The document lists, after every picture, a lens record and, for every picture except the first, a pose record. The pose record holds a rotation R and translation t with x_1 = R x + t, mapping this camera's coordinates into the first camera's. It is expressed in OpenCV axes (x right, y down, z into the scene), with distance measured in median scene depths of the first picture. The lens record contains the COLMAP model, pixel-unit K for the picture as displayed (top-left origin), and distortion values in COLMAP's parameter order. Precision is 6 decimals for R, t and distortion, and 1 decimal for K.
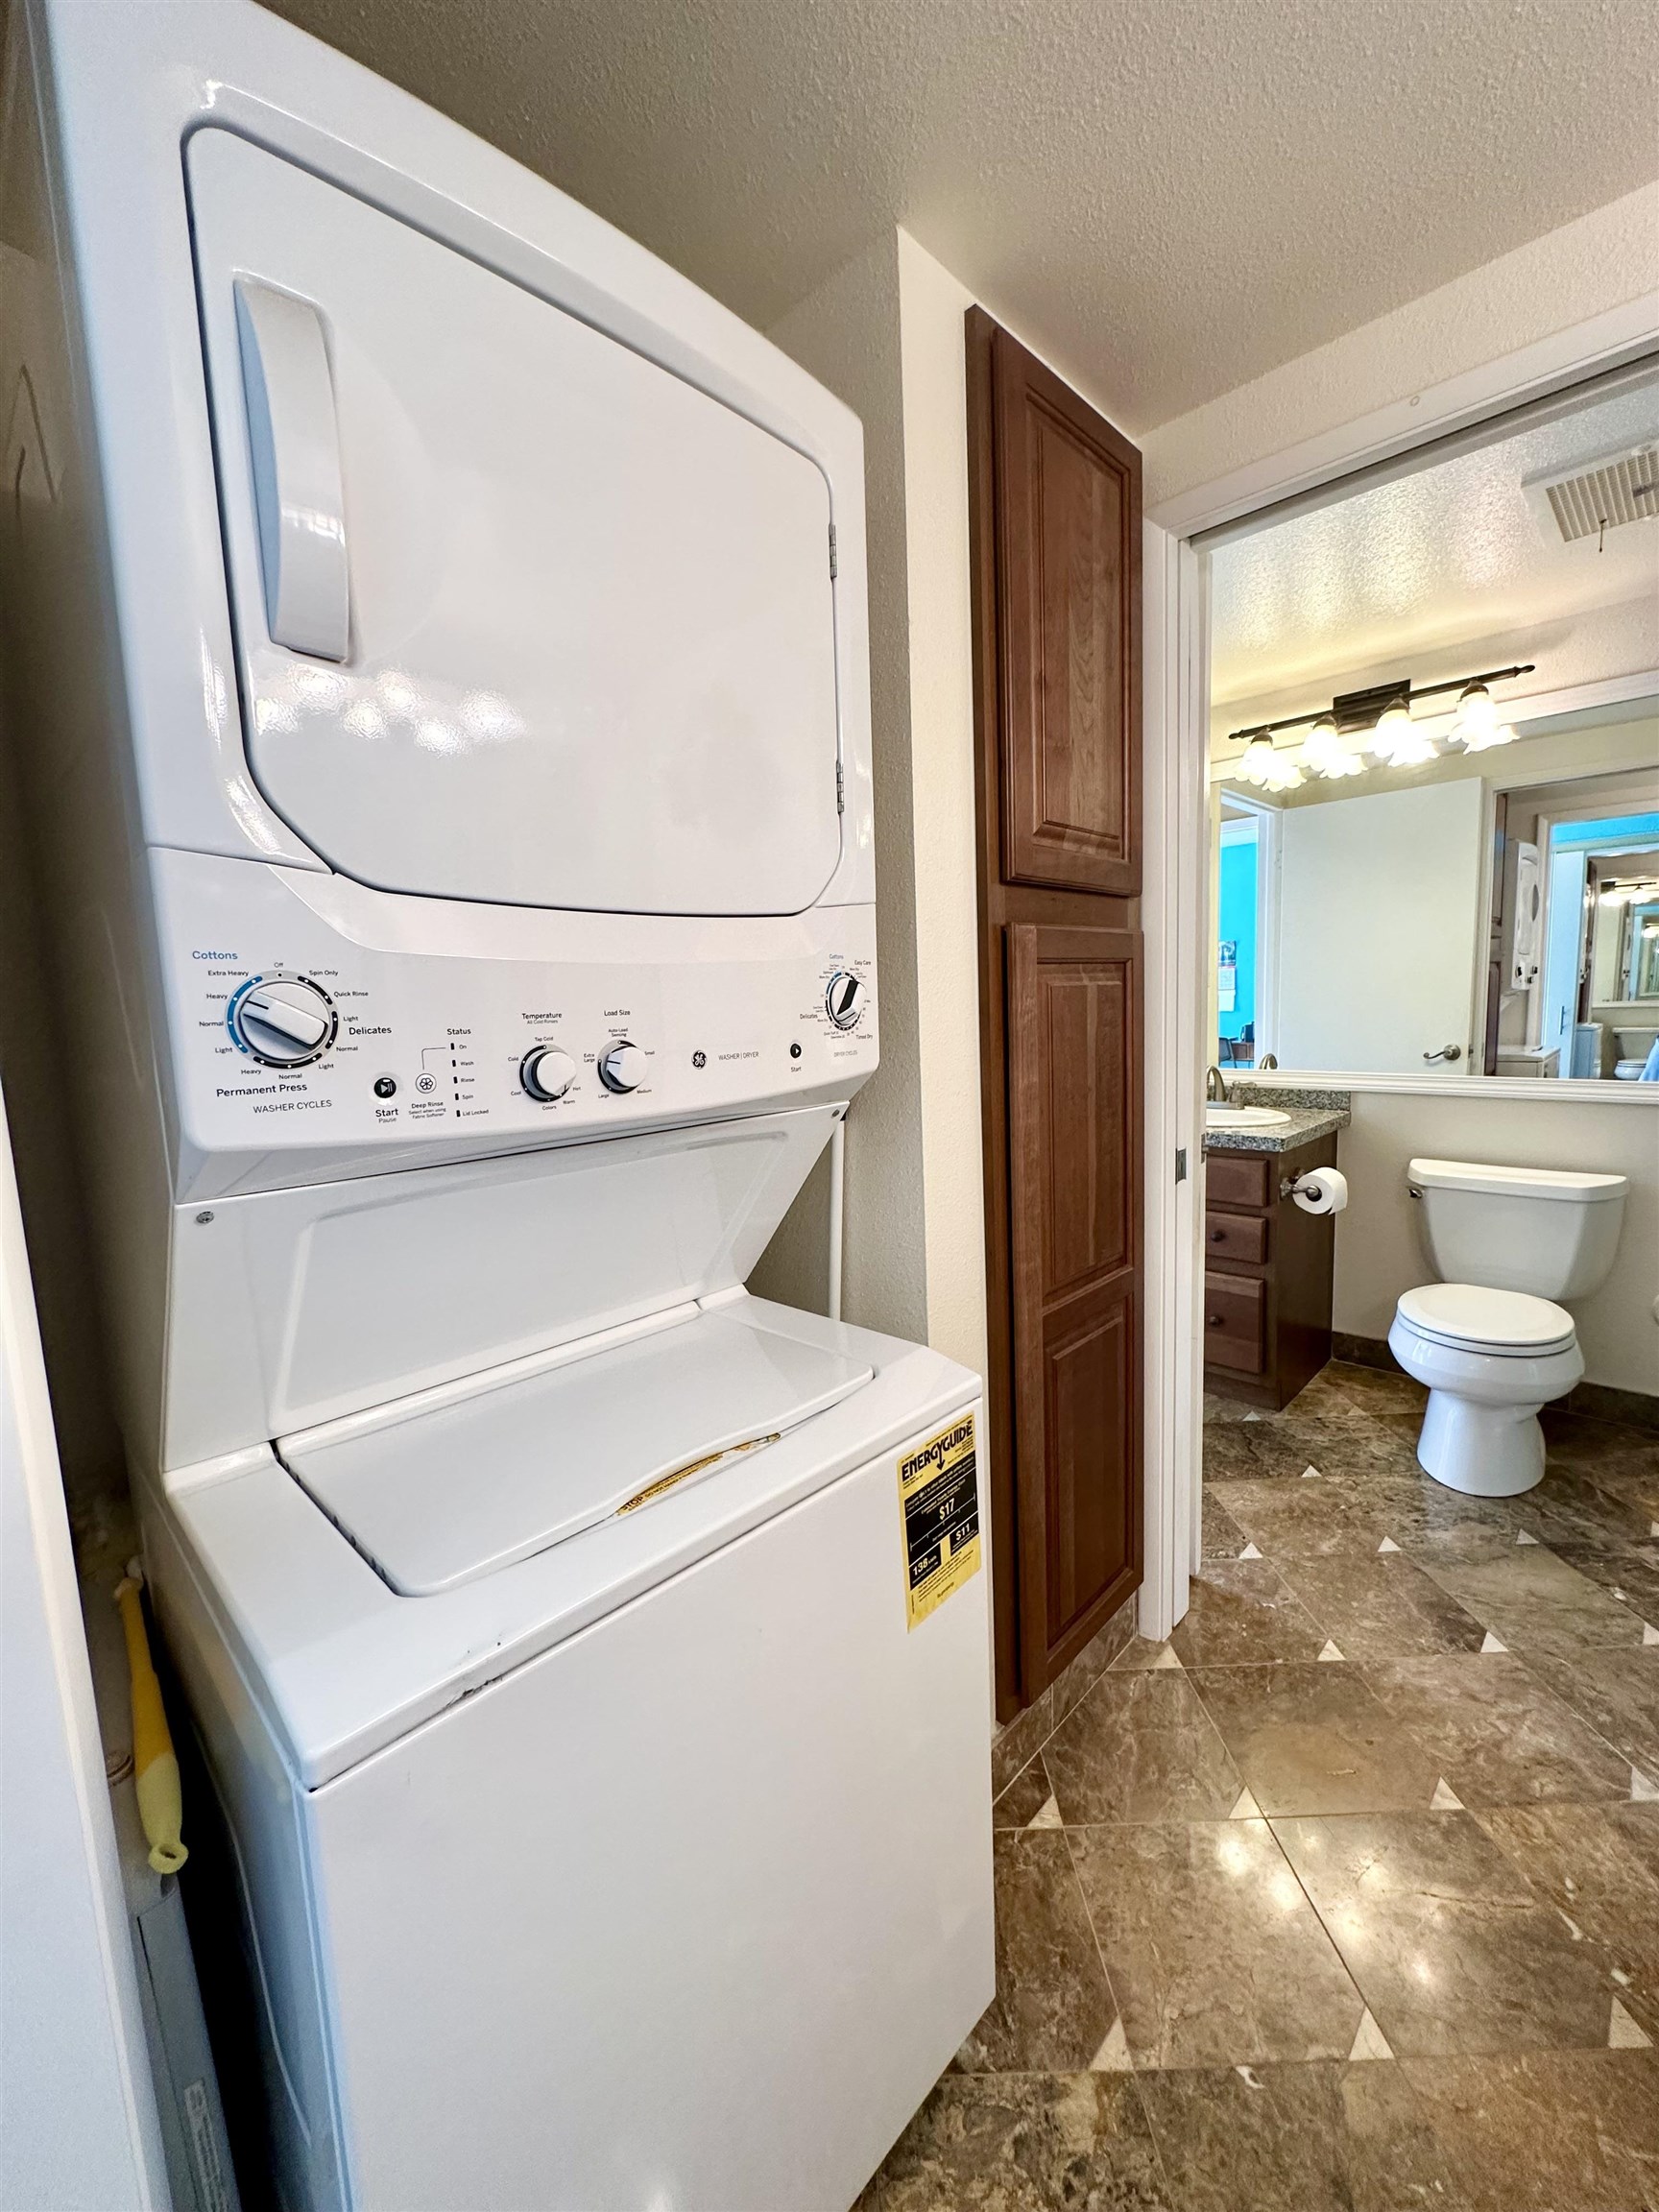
lens RADIAL K [[889.6, 0, 824.8], [0, 889.6, 1107.2], [0, 0, 1]] dist [-0.005762, 0.003299]
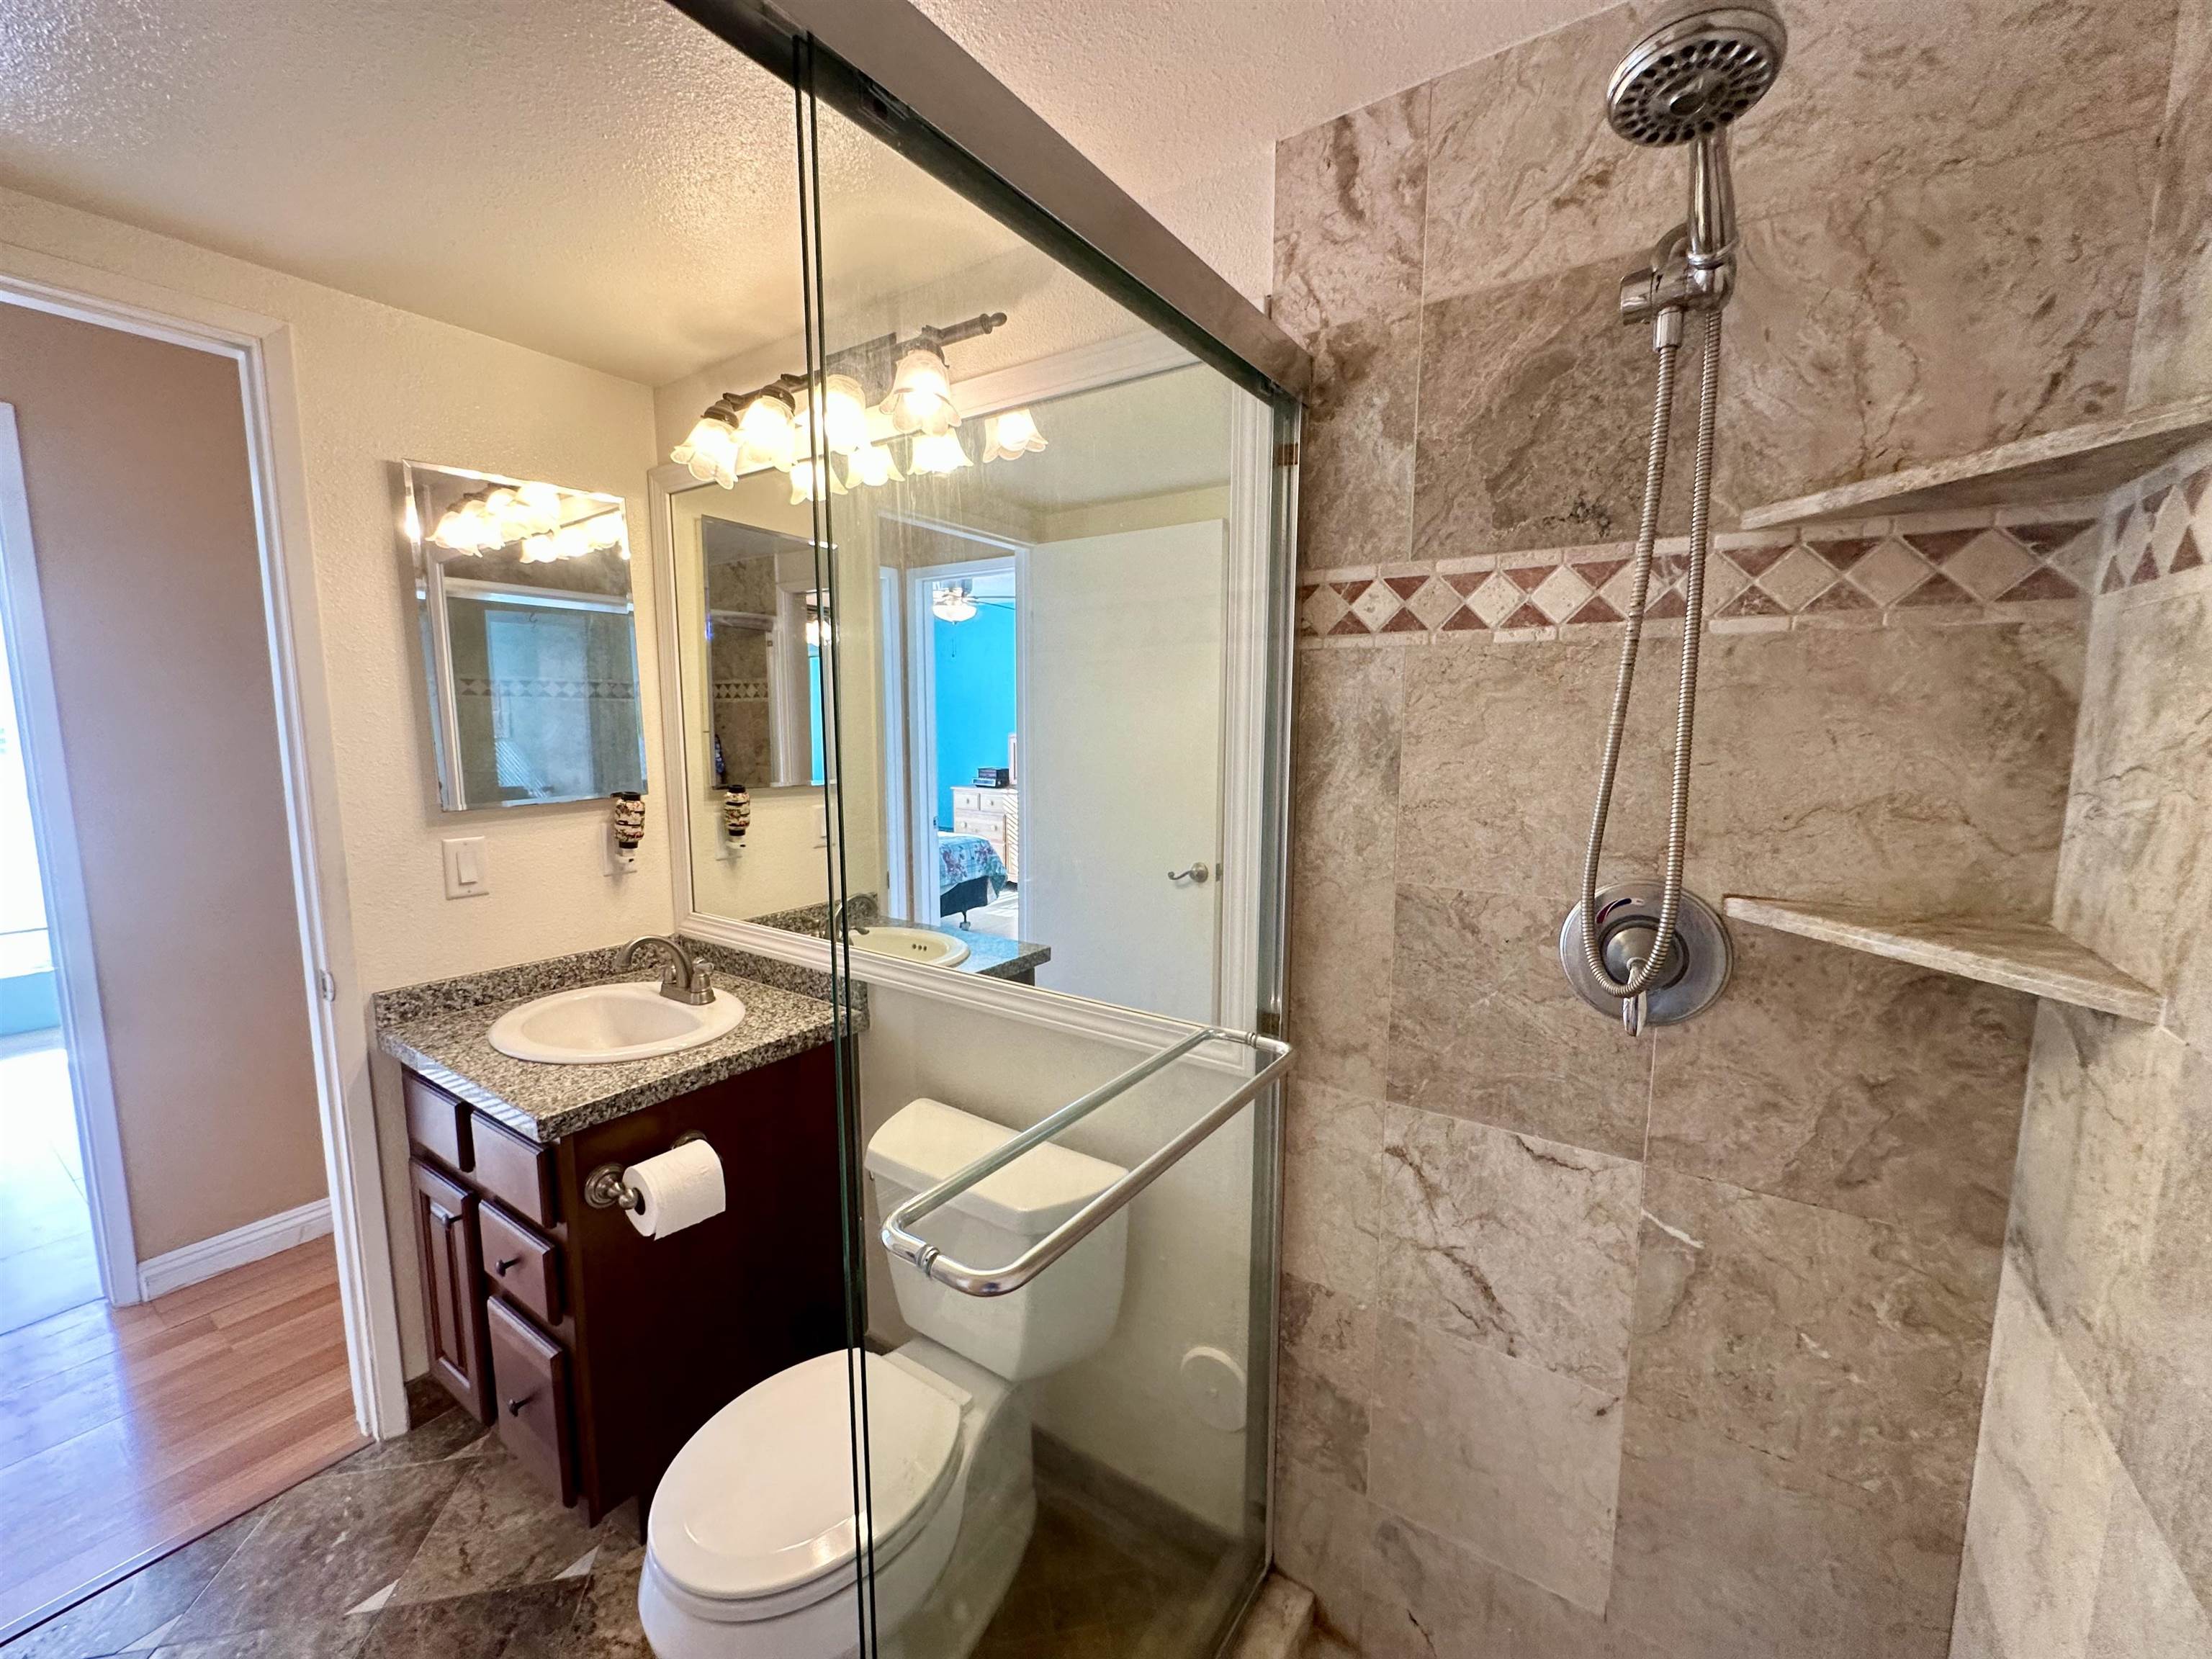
lens RADIAL K [[889.6, 0, 1106.5], [0, 889.6, 833.6], [0, 0, 1]] dist [-0.005762, 0.003299]
pose [[0.983420, 0.019527, 0.180287, 0.695194], [-0.020511, 0.999783, 0.003594, -0.138574], [-0.180178, -0.007232, 0.983607, 0.362396]]
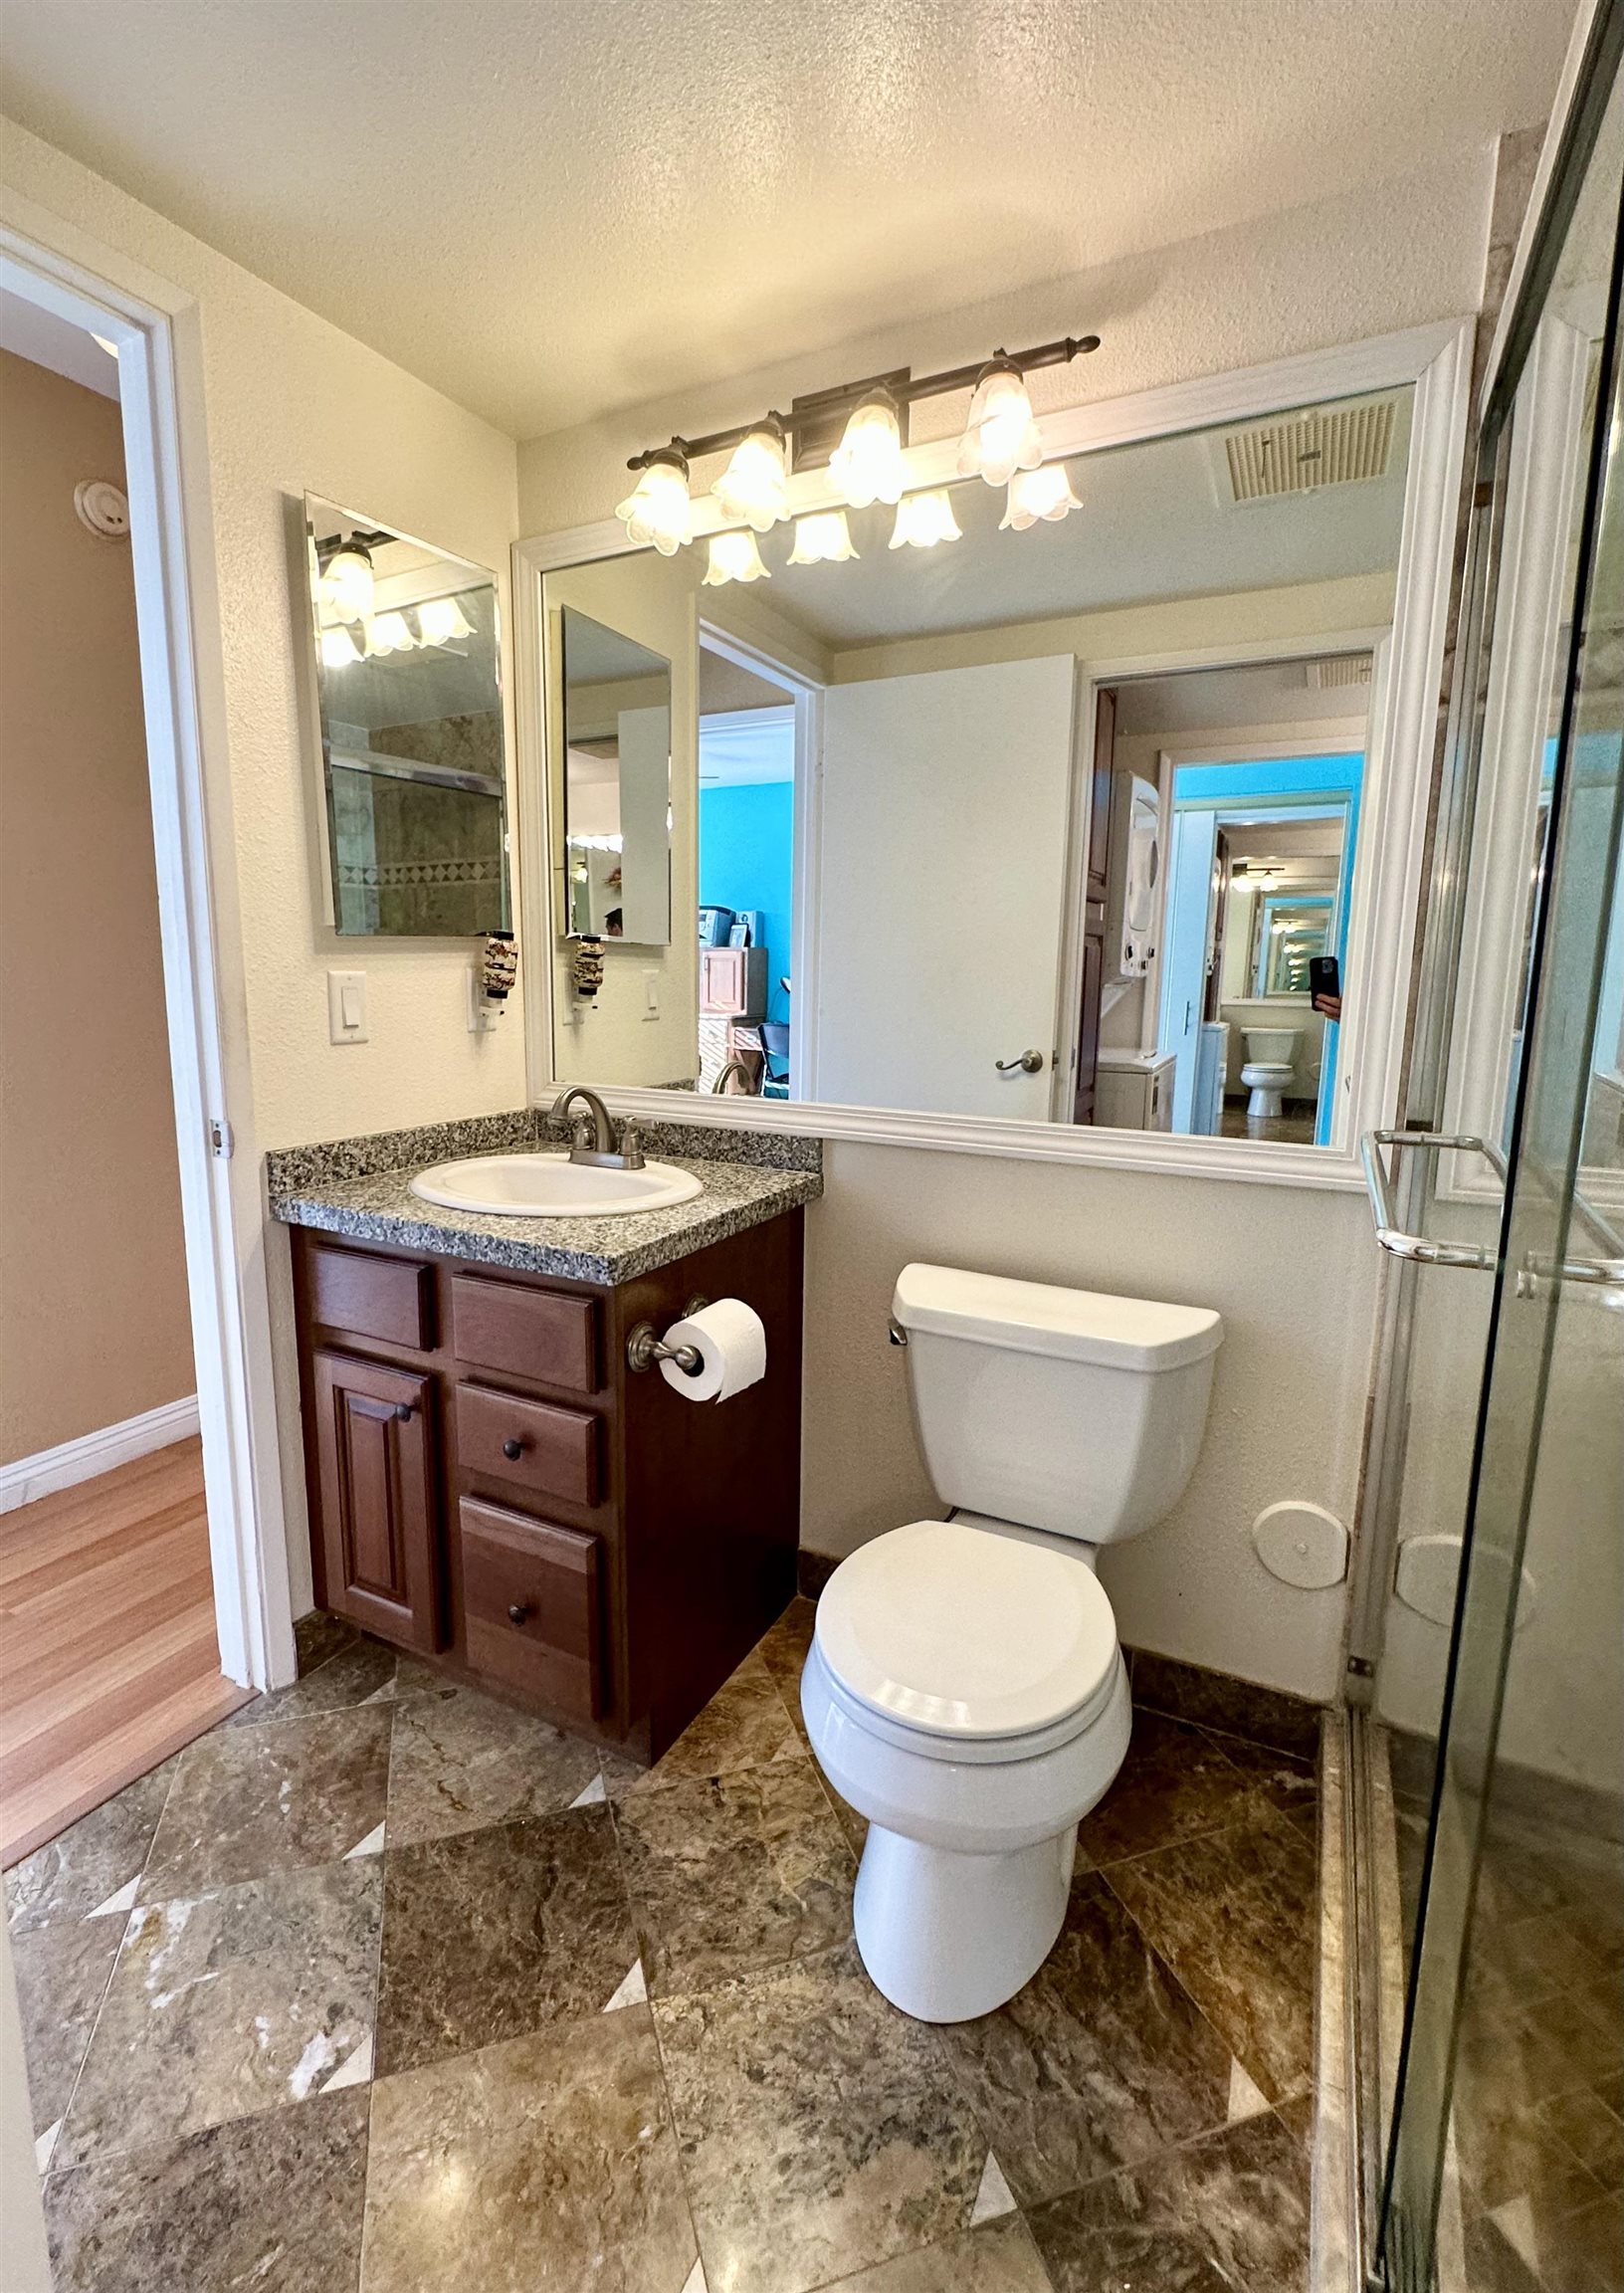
lens RADIAL K [[1026.7, 0, 756.9], [0, 1026.7, 1127.4], [0, 0, 1]] dist [-0.002986, 0.000211]
pose [[0.960395, 0.003418, 0.278621, 0.401154], [-0.012717, 0.999421, 0.031574, -0.047233], [-0.278352, -0.033867, 0.959882, 0.421687]]
